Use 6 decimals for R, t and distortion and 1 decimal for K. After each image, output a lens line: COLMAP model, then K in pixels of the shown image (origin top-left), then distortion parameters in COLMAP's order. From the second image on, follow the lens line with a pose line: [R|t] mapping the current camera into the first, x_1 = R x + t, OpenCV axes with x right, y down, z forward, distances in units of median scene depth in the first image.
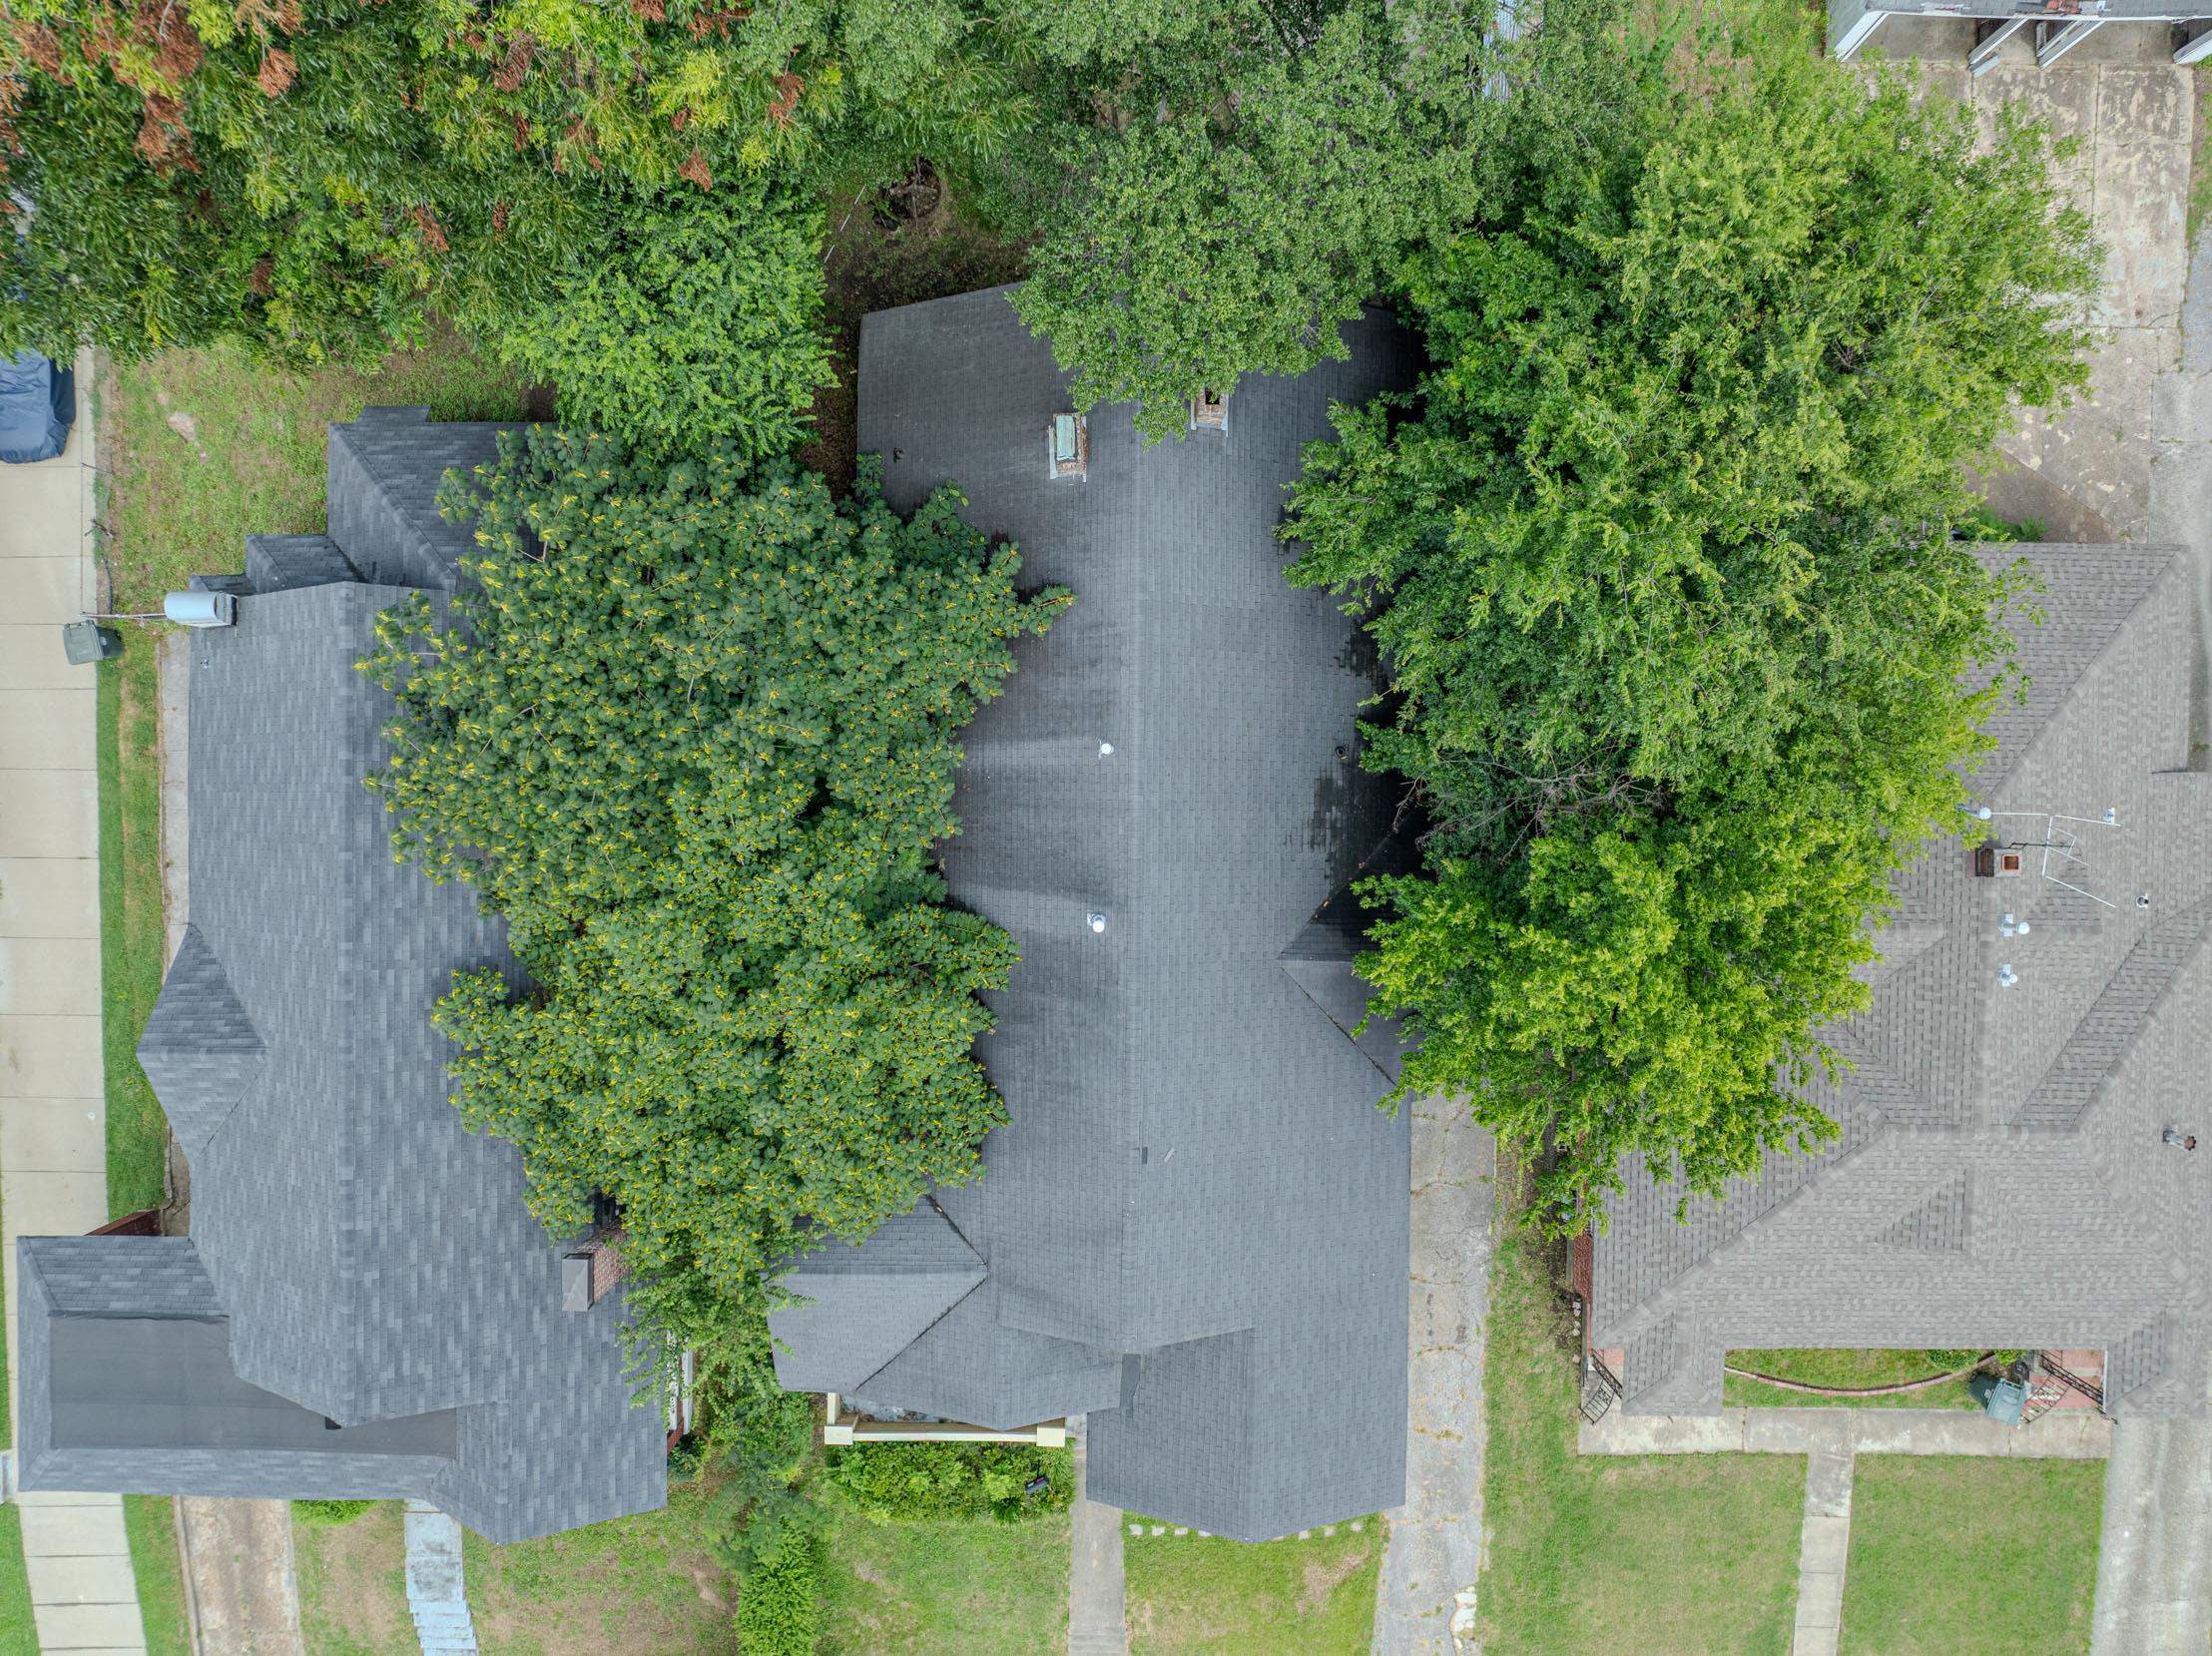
lens RADIAL K [[1564.9, 0, 1100.8], [0, 1564.9, 829.0], [0, 0, 1]] dist [-0.046788, 0.016384]
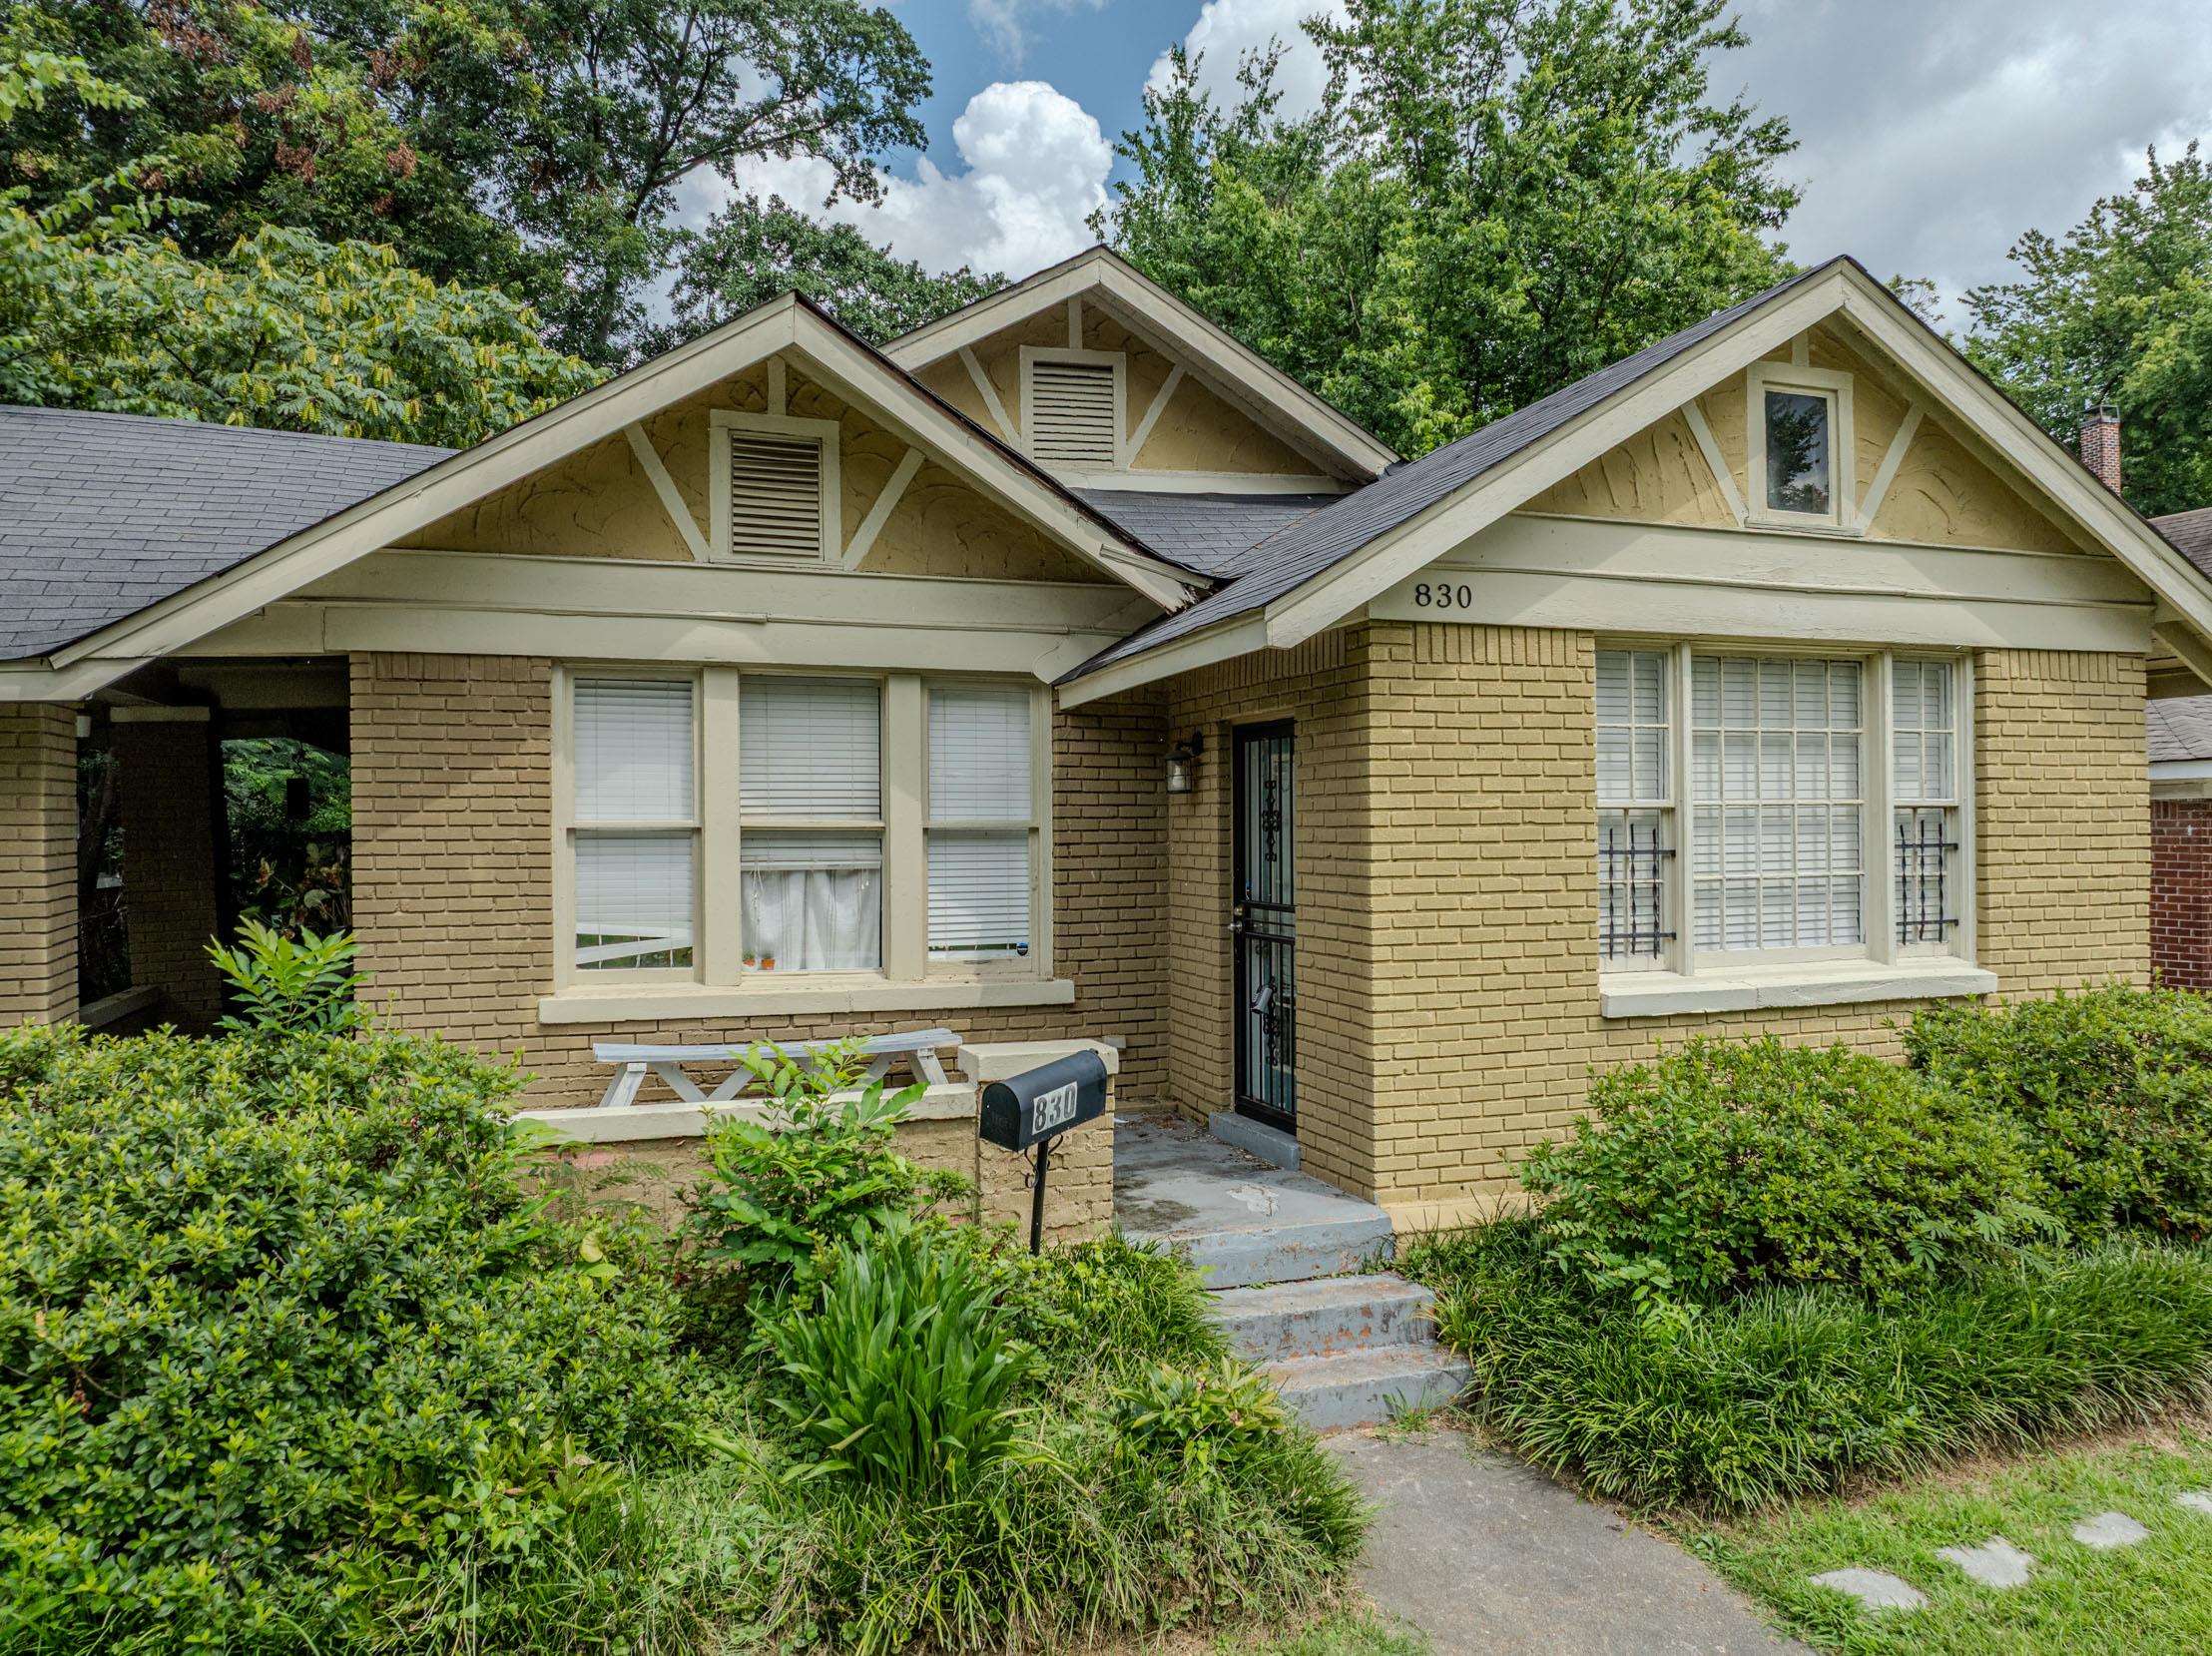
lens RADIAL K [[1564.9, 0, 1103.6], [0, 1564.9, 826.2], [0, 0, 1]] dist [-0.046788, 0.016384]
pose [[0.939734, 0.006150, 0.341850, -0.103138], [0.341904, -0.019733, -0.939528, 0.651579], [0.000968, 0.999786, -0.020647, 1.092359]]
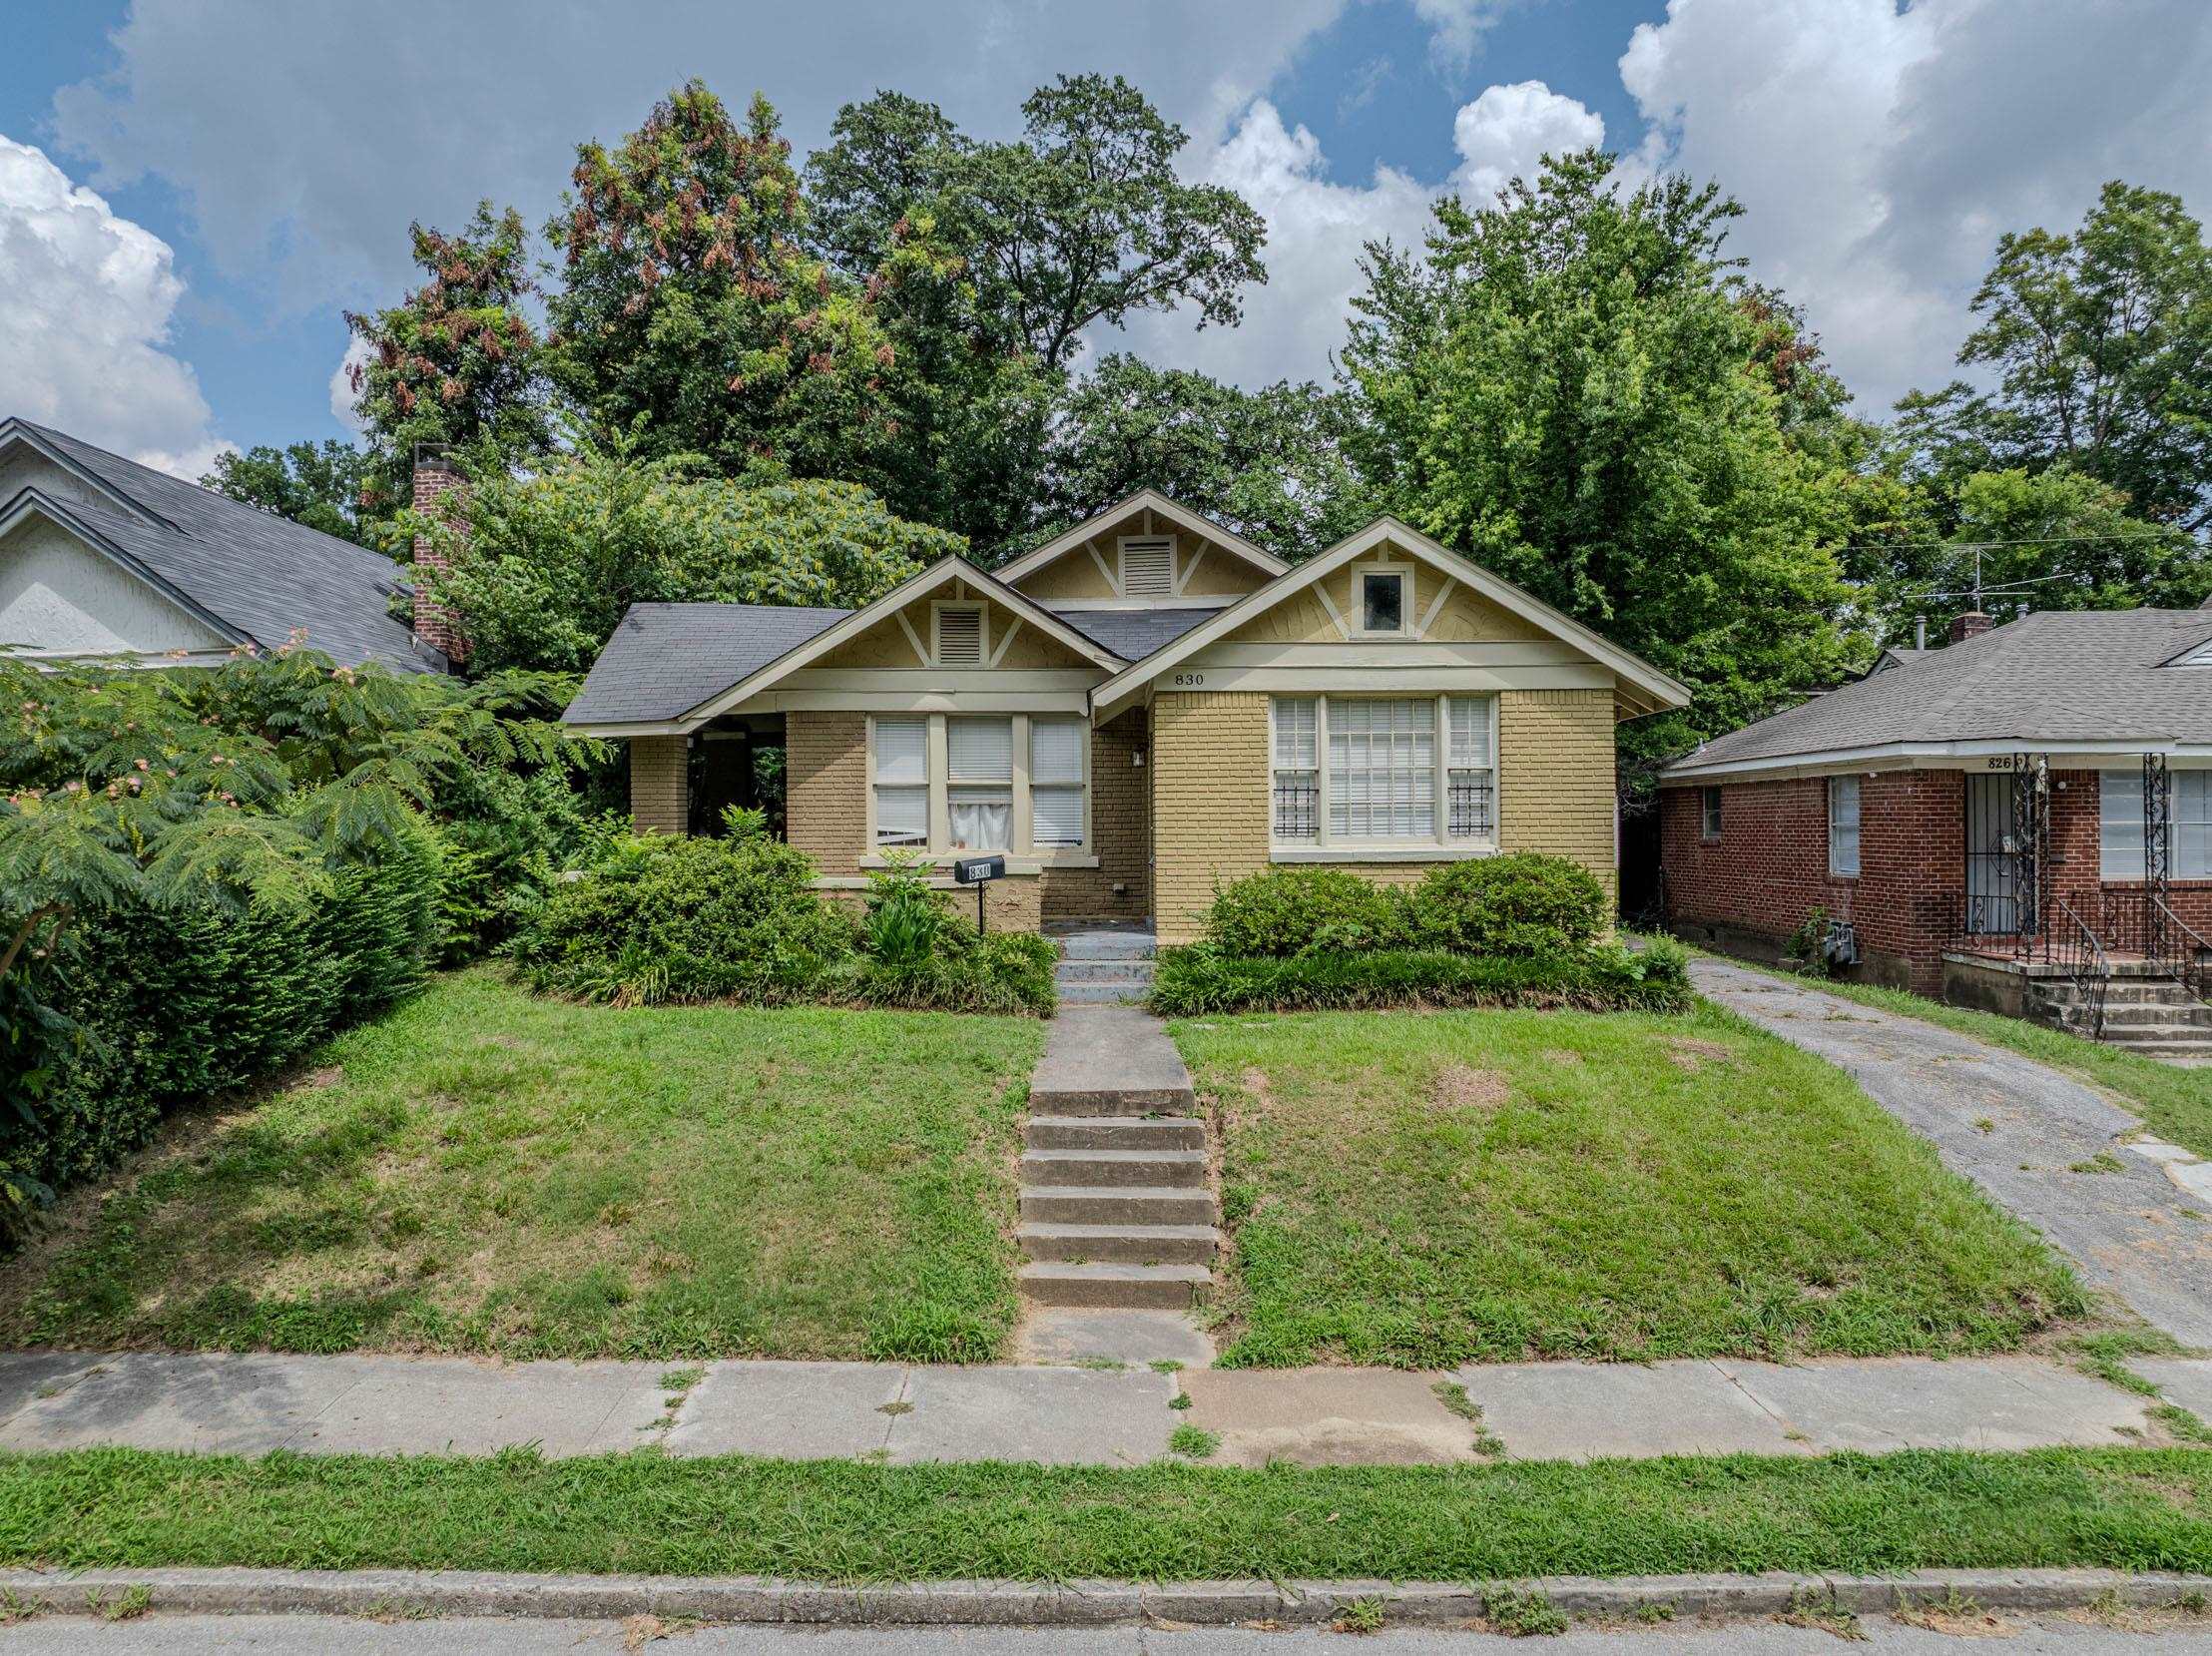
lens RADIAL K [[1564.9, 0, 1102.7], [0, 1564.9, 828.4], [0, 0, 1]] dist [-0.046788, 0.016384]
pose [[0.999874, 0.007788, 0.013864, -0.011229], [0.014002, -0.018027, -0.999739, 1.008291], [-0.007536, 0.999807, -0.018134, 1.116242]]
